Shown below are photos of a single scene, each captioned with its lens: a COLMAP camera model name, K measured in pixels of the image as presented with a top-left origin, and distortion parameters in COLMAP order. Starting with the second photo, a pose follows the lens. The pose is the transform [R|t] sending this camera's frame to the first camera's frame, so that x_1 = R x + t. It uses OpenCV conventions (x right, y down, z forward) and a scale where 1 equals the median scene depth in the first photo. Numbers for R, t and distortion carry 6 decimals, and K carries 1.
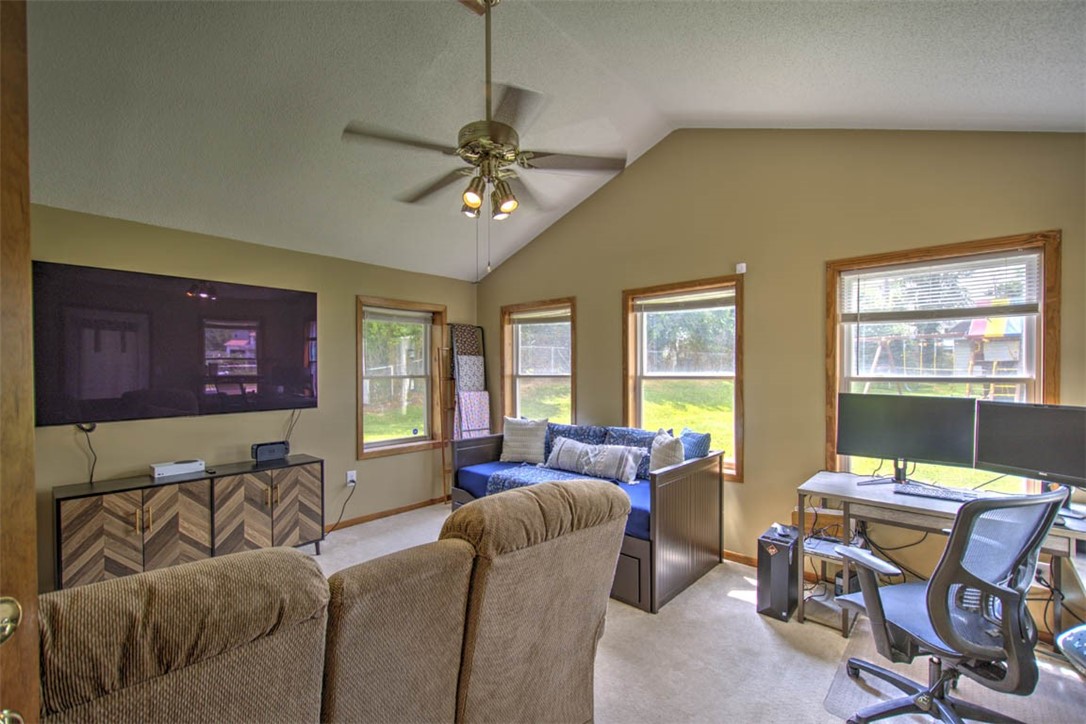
lens RADIAL K [[465.7, 0, 542.7], [0, 465.7, 368.9], [0, 0, 1]] dist [0.000981, -0.000842]
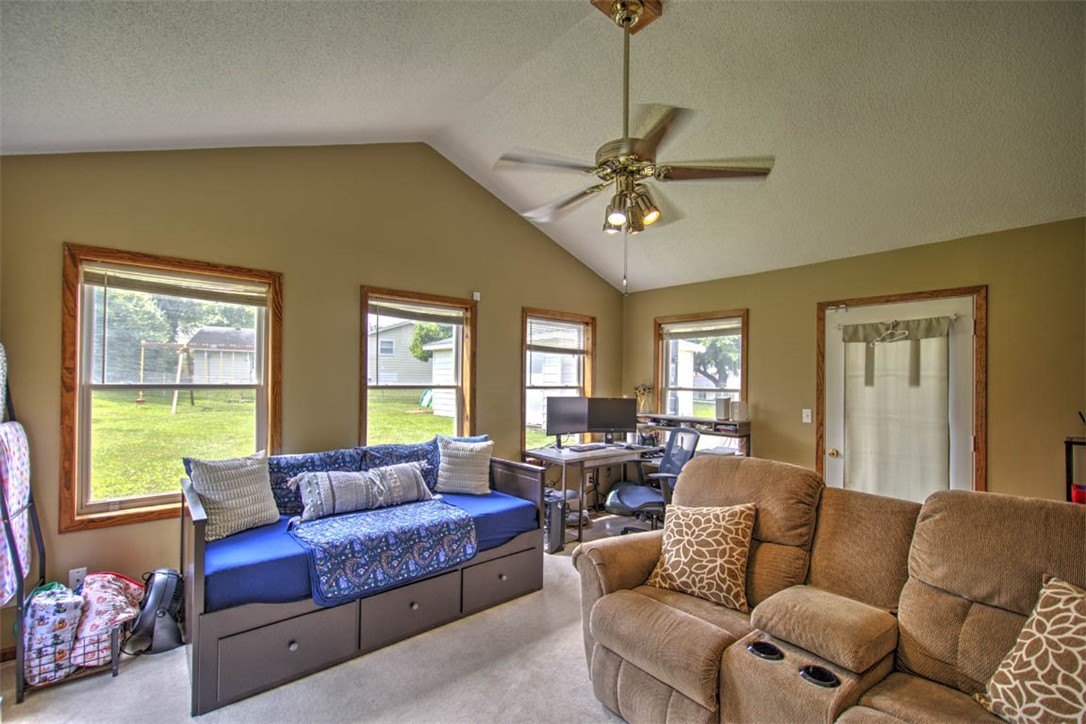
lens RADIAL K [[465.7, 0, 532.5], [0, 465.7, 379.0], [0, 0, 1]] dist [0.000981, -0.000842]
pose [[0.130334, 0.008105, 0.991437, -0.669554], [-0.014891, 0.999870, -0.006216, 0.003847], [-0.991358, -0.013953, 0.130437, 0.622045]]
